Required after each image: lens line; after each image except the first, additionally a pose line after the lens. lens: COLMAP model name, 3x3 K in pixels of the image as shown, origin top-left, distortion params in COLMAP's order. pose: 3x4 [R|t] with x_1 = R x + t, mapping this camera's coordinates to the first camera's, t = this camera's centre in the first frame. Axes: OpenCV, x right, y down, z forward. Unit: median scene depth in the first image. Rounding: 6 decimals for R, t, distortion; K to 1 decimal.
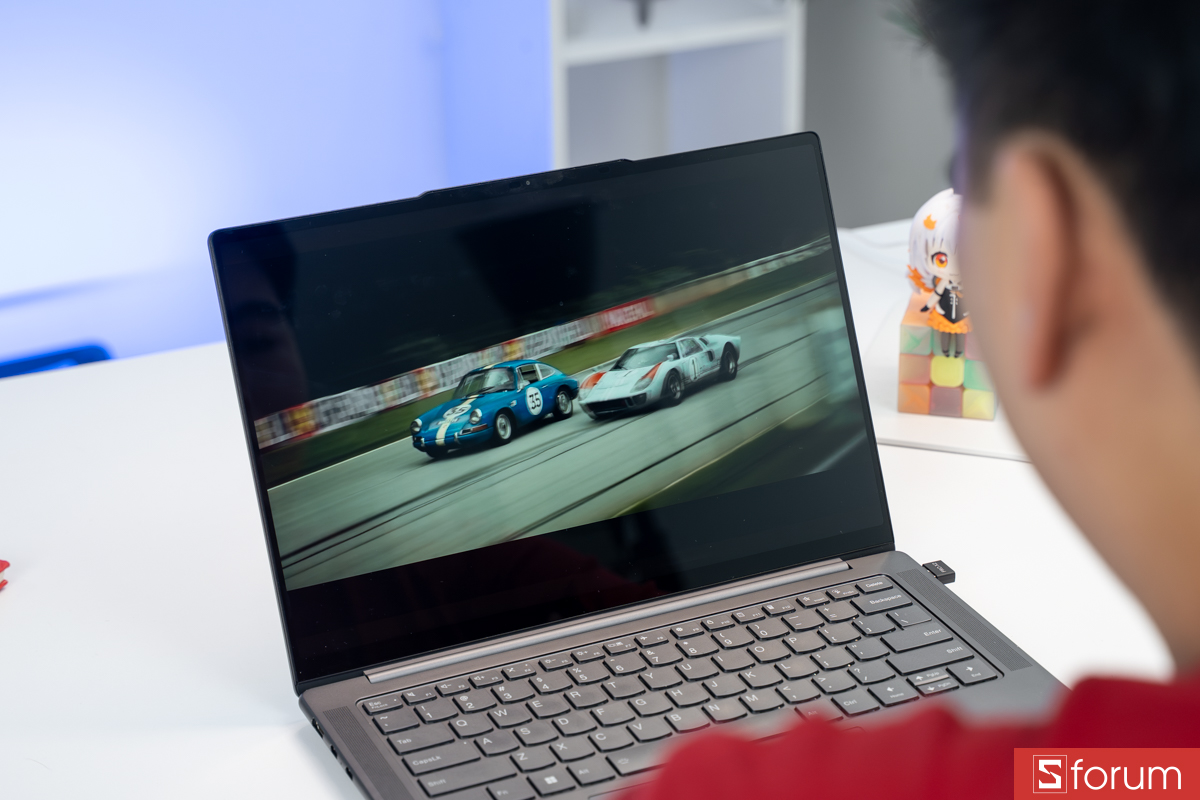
lens RADIAL K [[2677.3, 0, 600.0], [0, 2677.3, 400.0], [0, 0, 1]] dist [0.083334, 0.002058]
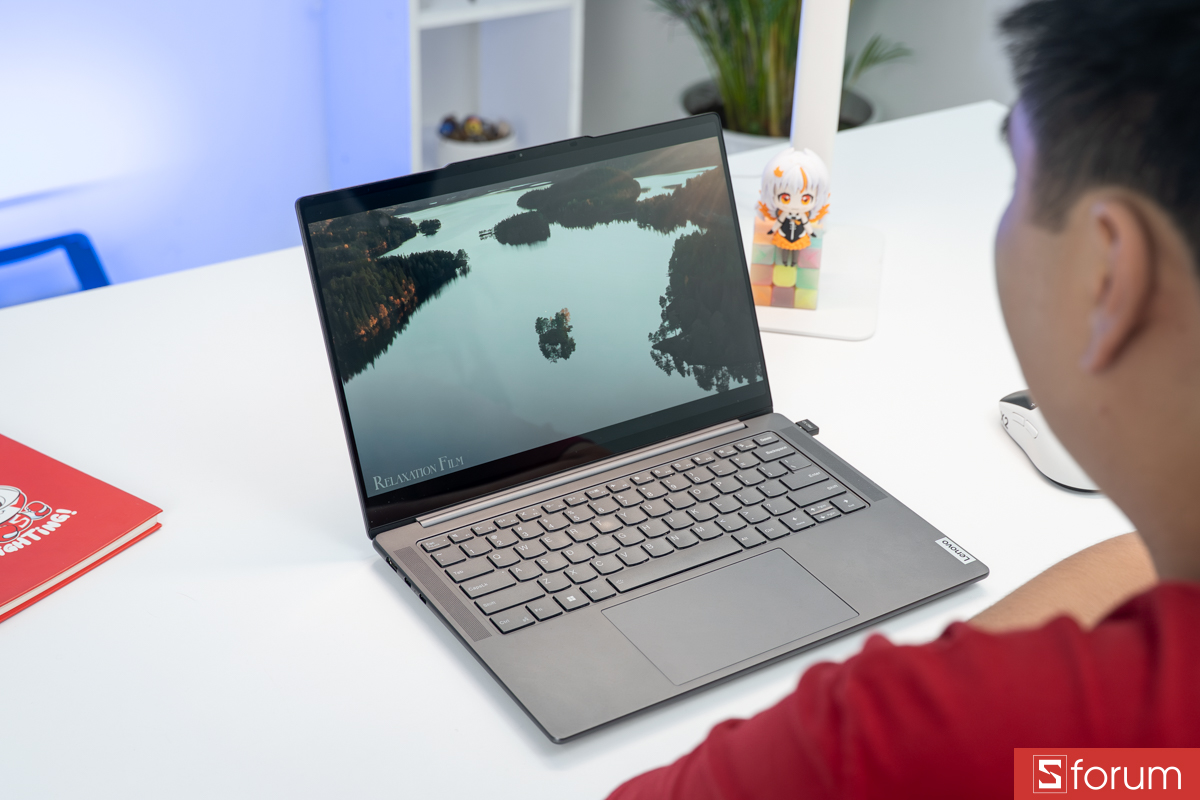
lens RADIAL K [[1830.9, 0, 600.0], [0, 1830.9, 400.0], [0, 0, 1]] dist [-0.043869, -0.050770]
pose [[0.990207, -0.027212, 0.136928, -0.120286], [0.014444, 0.995525, 0.093388, -0.044510], [-0.138857, -0.090495, 0.986169, 0.070541]]
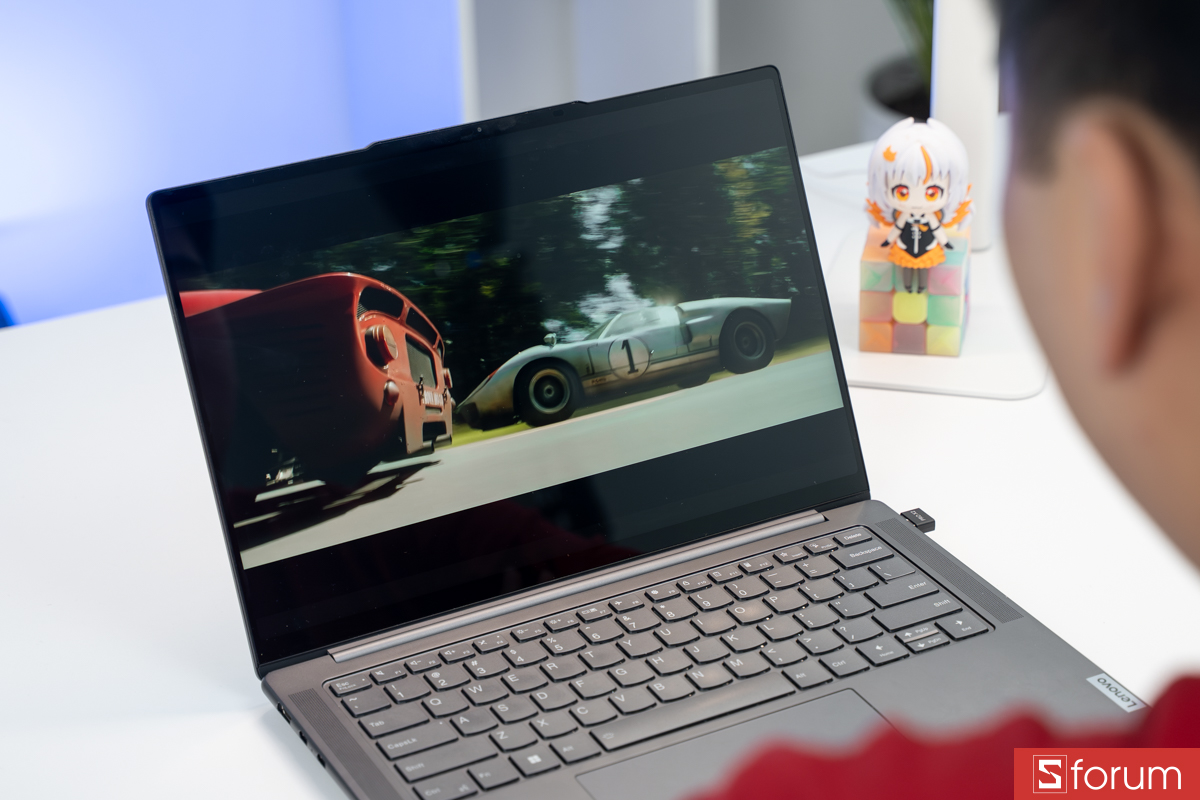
lens RADIAL K [[2725.7, 0, 600.0], [0, 2725.7, 400.0], [0, 0, 1]] dist [0.086680, 0.403030]
pose [[0.998475, -0.035464, 0.042297, -0.029160], [0.034151, 0.998924, 0.031377, -0.014534], [-0.043364, -0.029885, 0.998612, 0.029814]]
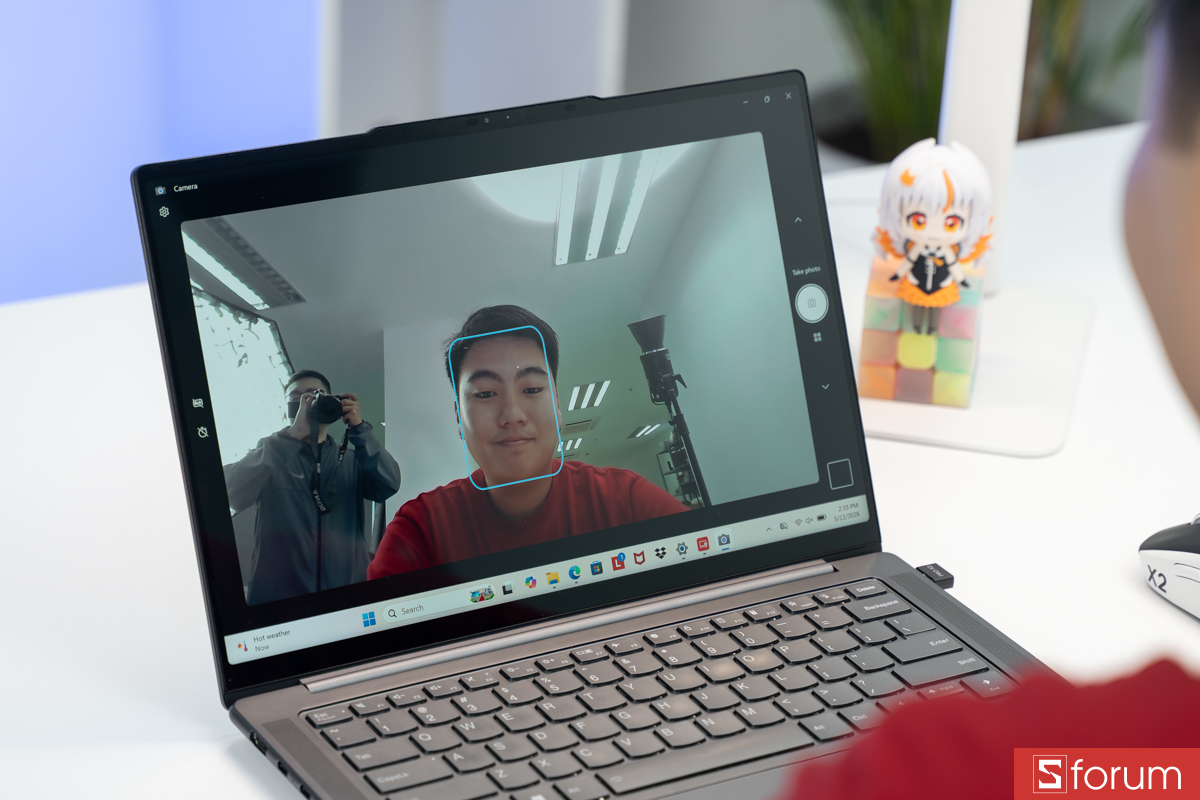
lens RADIAL K [[3578.3, 0, 620.0], [0, 3578.3, 400.5], [0, 0, 1]] dist [0.251105, 0.254947]
pose [[0.992303, 0.016999, 0.122659, -0.128171], [-0.016611, 0.999853, -0.004186, 0.014156], [-0.122712, 0.002116, 0.992440, -0.161005]]
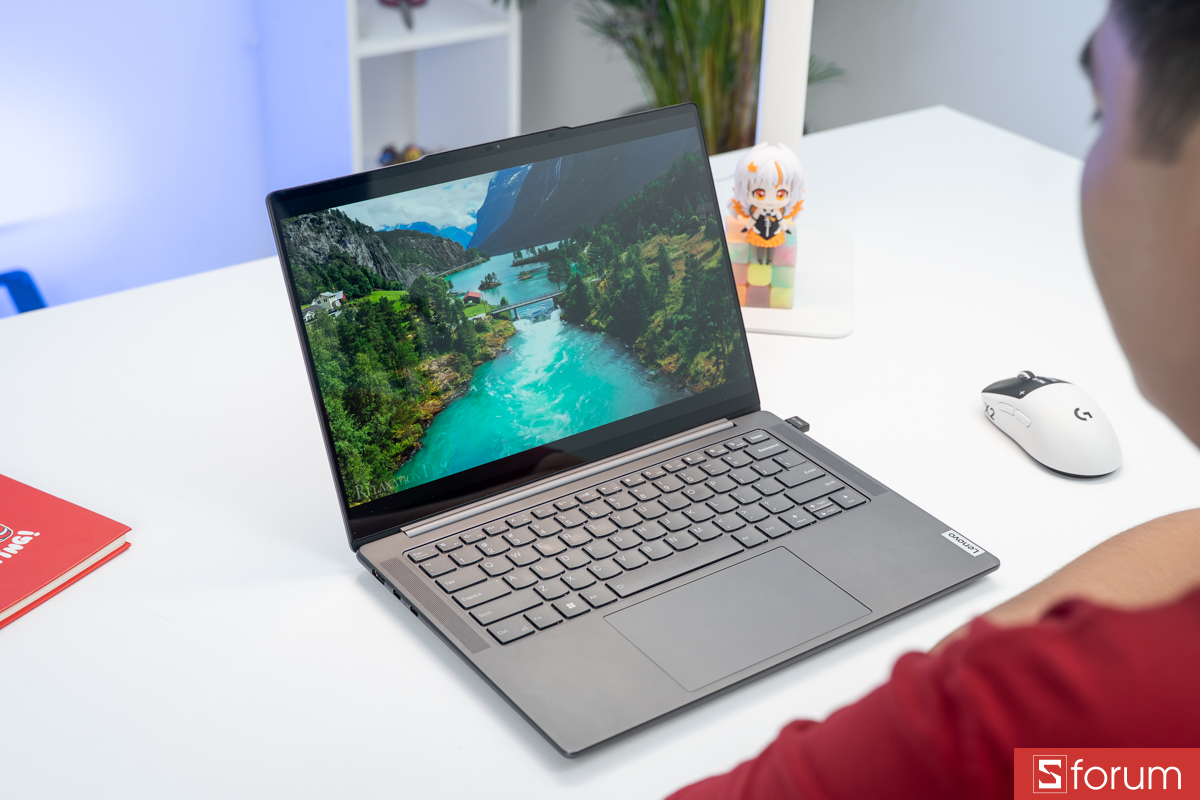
lens RADIAL K [[1756.4, 0, 600.0], [0, 1756.4, 400.0], [0, 0, 1]] dist [-0.051628, -0.008605]
pose [[0.981658, -0.053487, 0.182993, -0.144390], [0.040618, 0.996477, 0.073369, -0.019359], [-0.186273, -0.064590, 0.980373, 0.149292]]
